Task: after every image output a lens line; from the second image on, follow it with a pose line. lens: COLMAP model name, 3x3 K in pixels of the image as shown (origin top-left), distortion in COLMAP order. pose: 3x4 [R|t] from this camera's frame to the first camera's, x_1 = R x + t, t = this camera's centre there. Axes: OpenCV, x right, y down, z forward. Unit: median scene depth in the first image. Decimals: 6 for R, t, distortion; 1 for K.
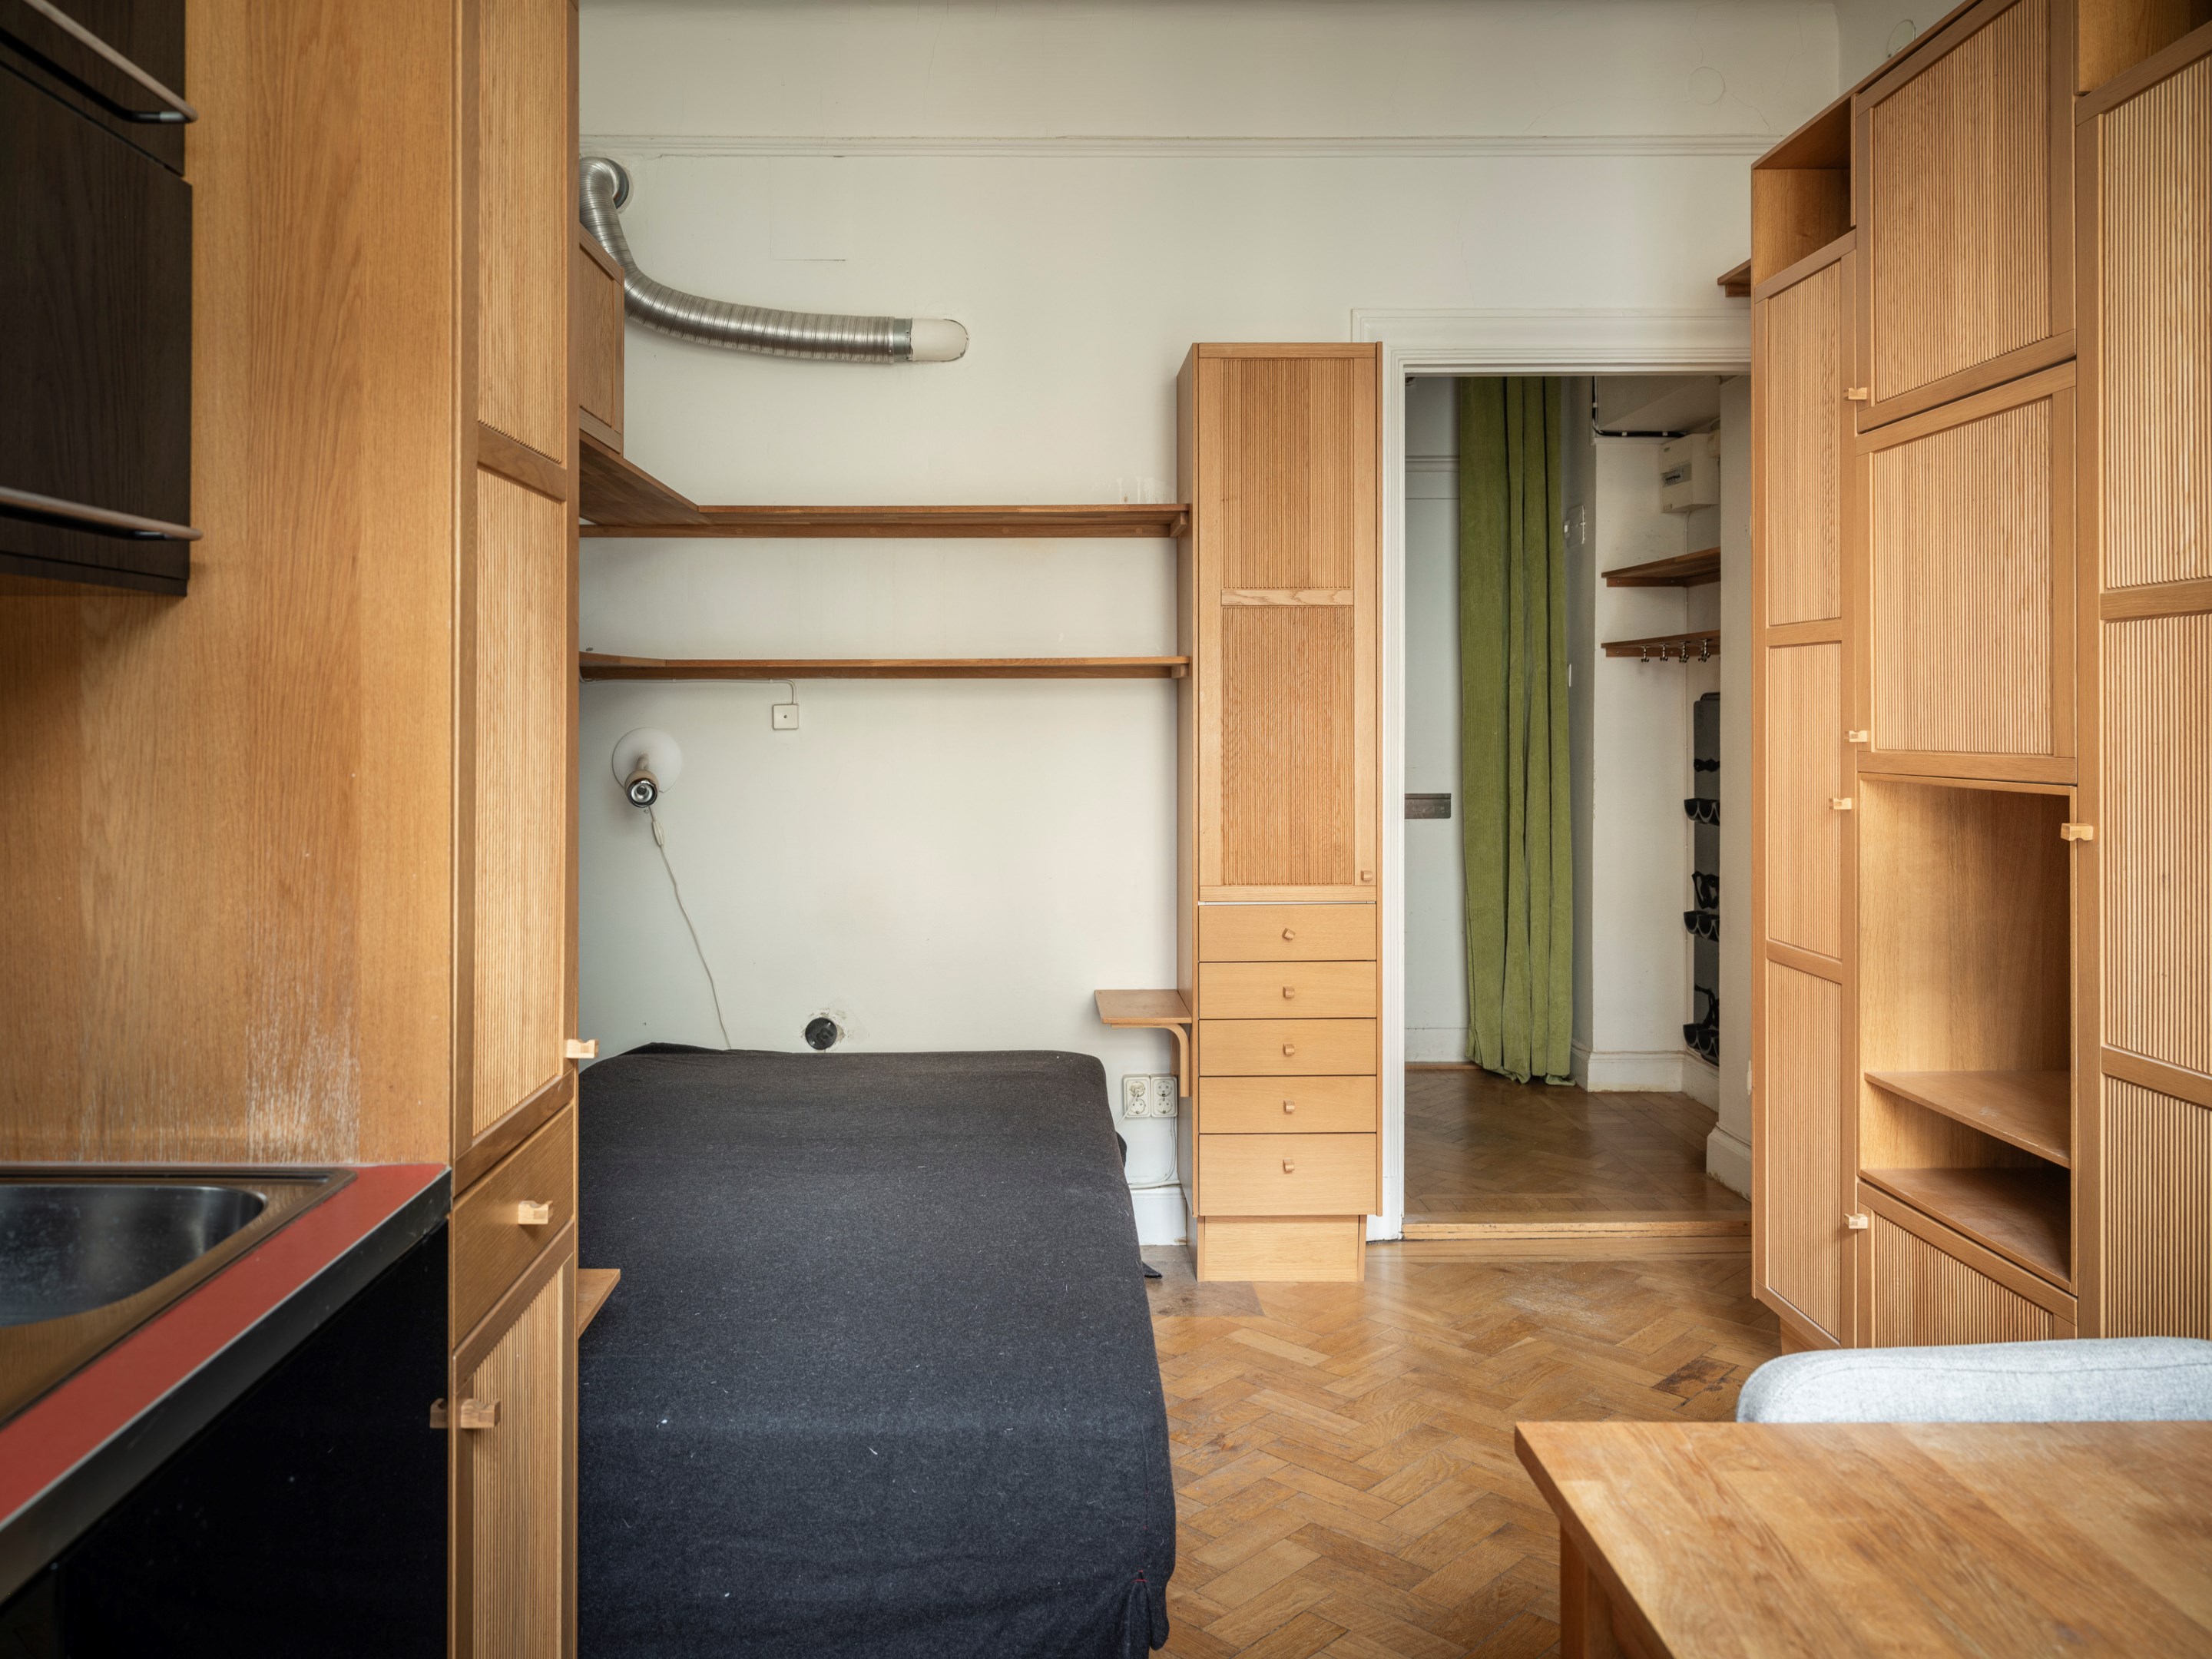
lens RADIAL K [[1639.5, 0, 975.7], [0, 1639.5, 724.8], [0, 0, 1]] dist [-0.006511, 0.001509]
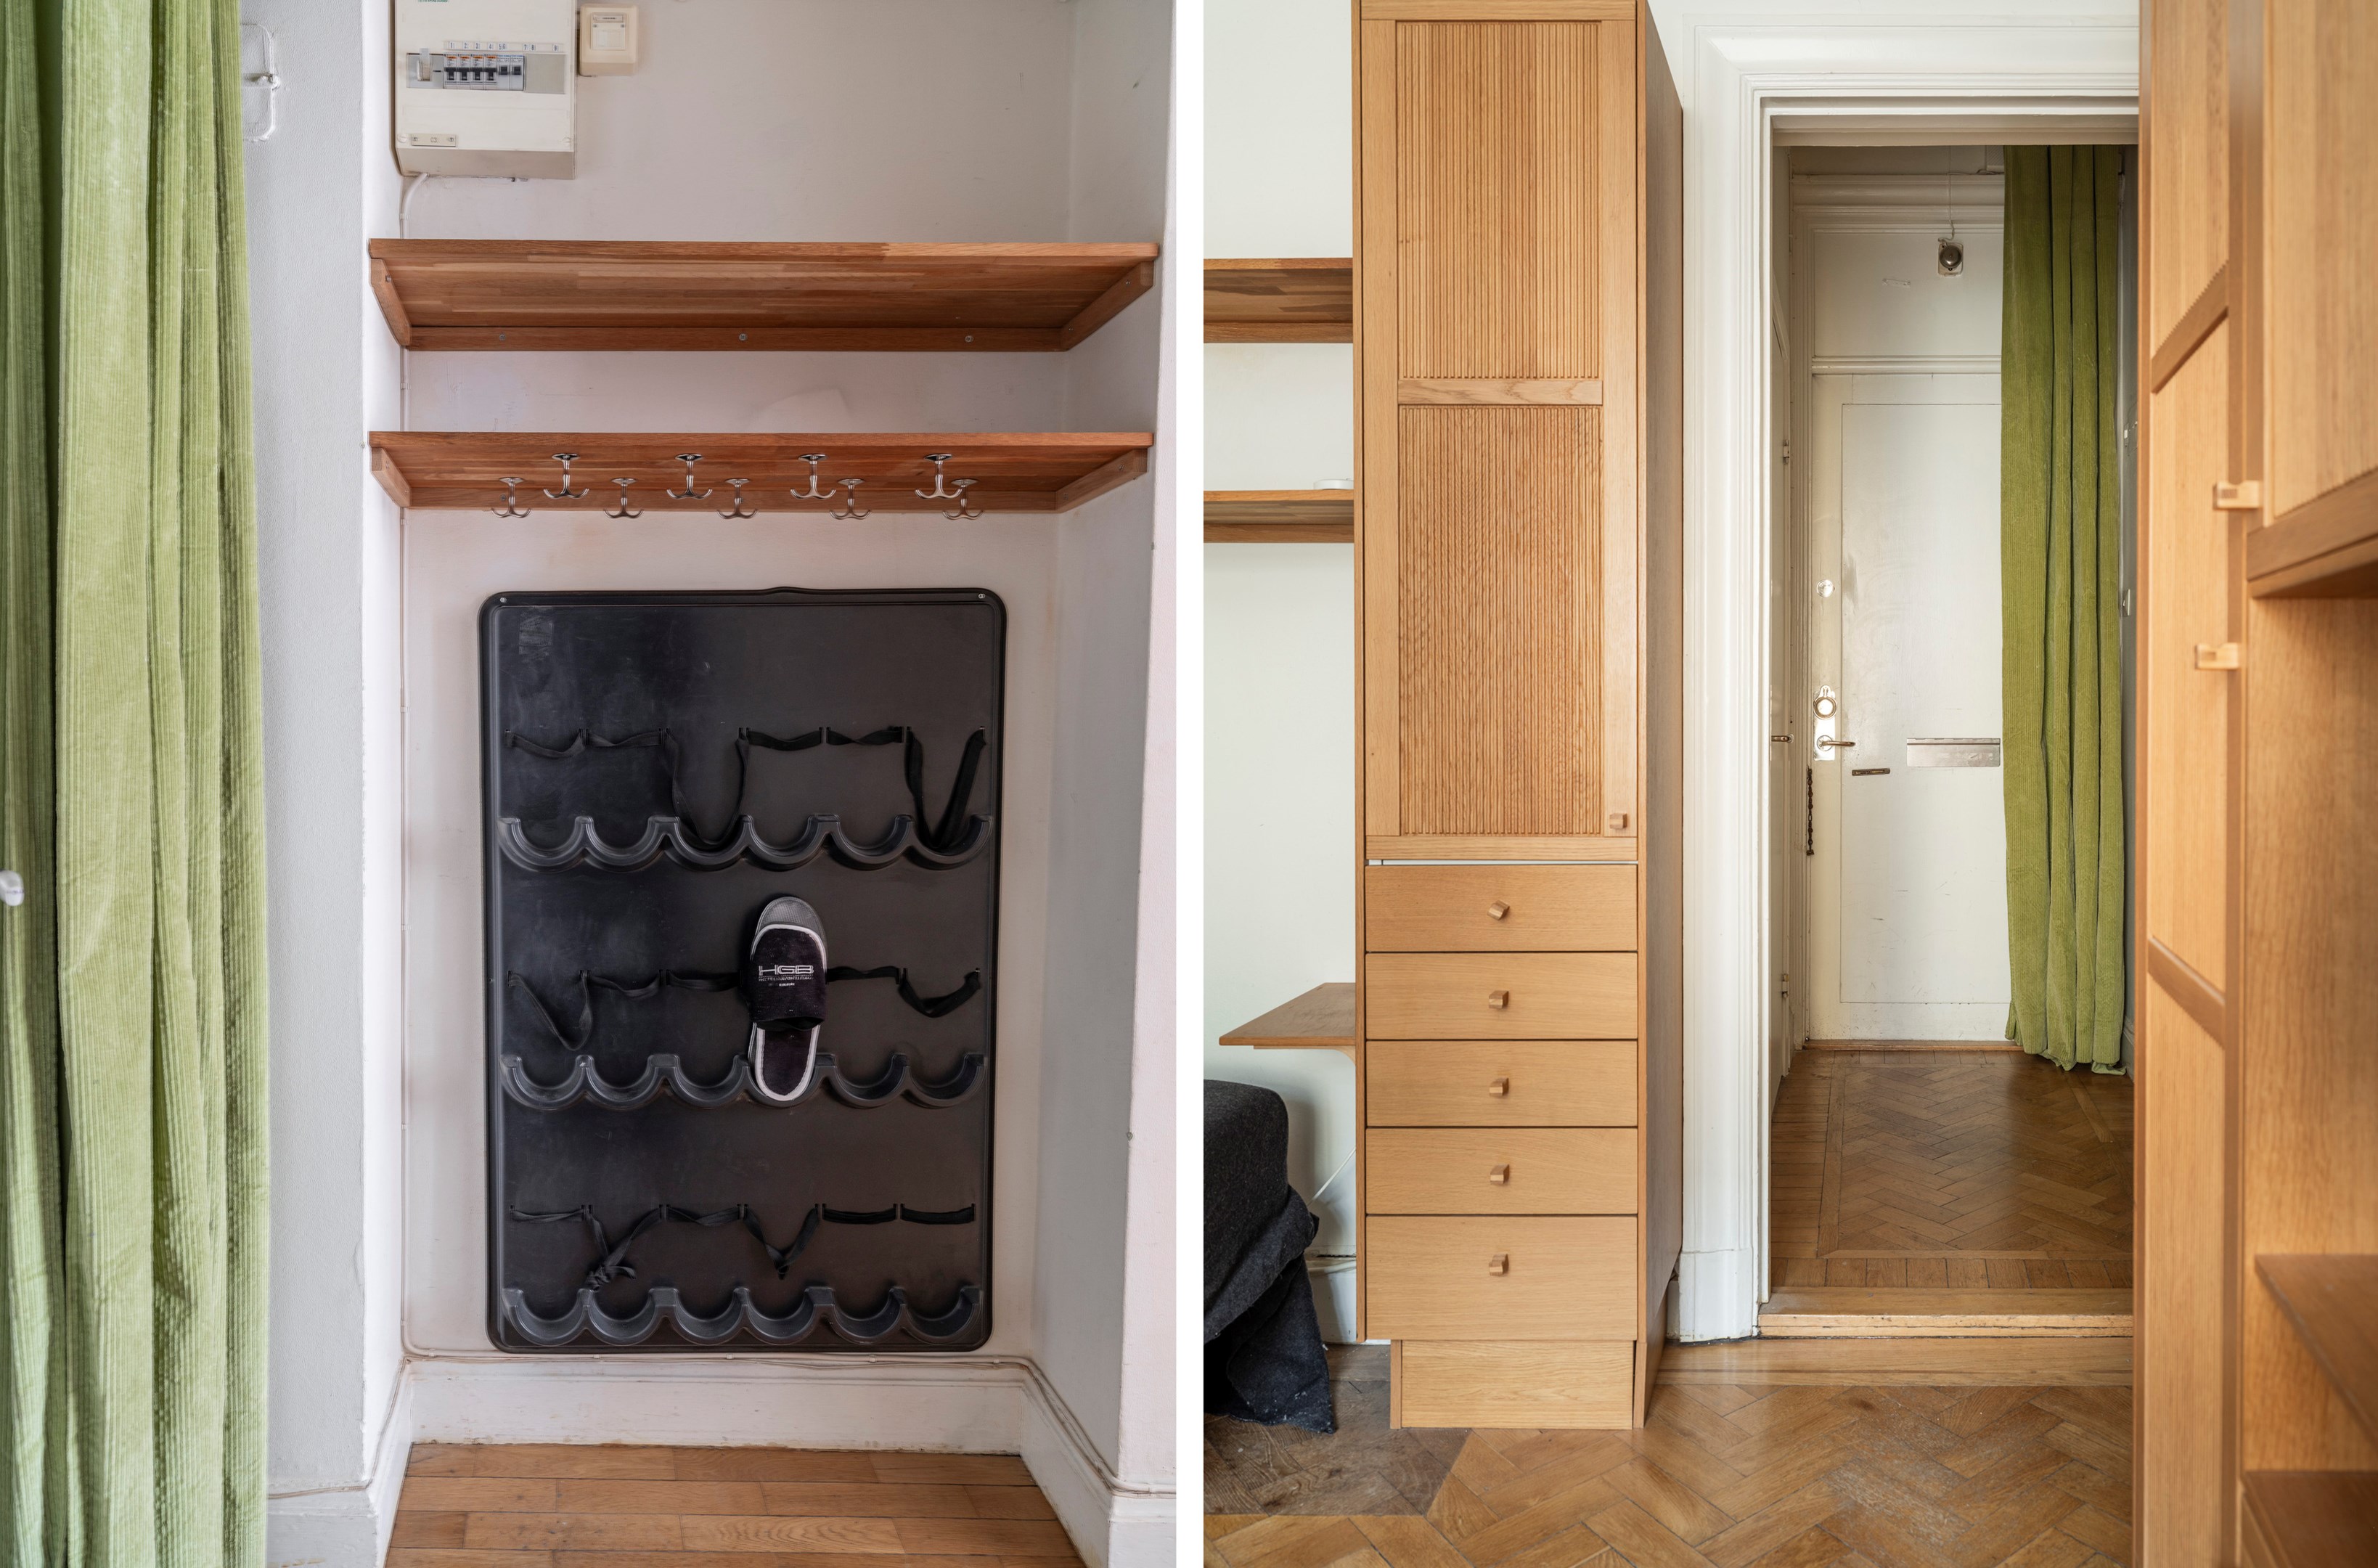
lens RADIAL K [[1816.3, 0, 1457.0], [0, 1816.3, 664.7], [0, 0, 1]] dist [-0.016408, 0.011284]
pose [[0.999841, 0.007972, -0.015982, 0.232108], [-0.007936, 0.999966, 0.002298, 0.036264], [0.015999, -0.002171, 0.999870, 0.351835]]
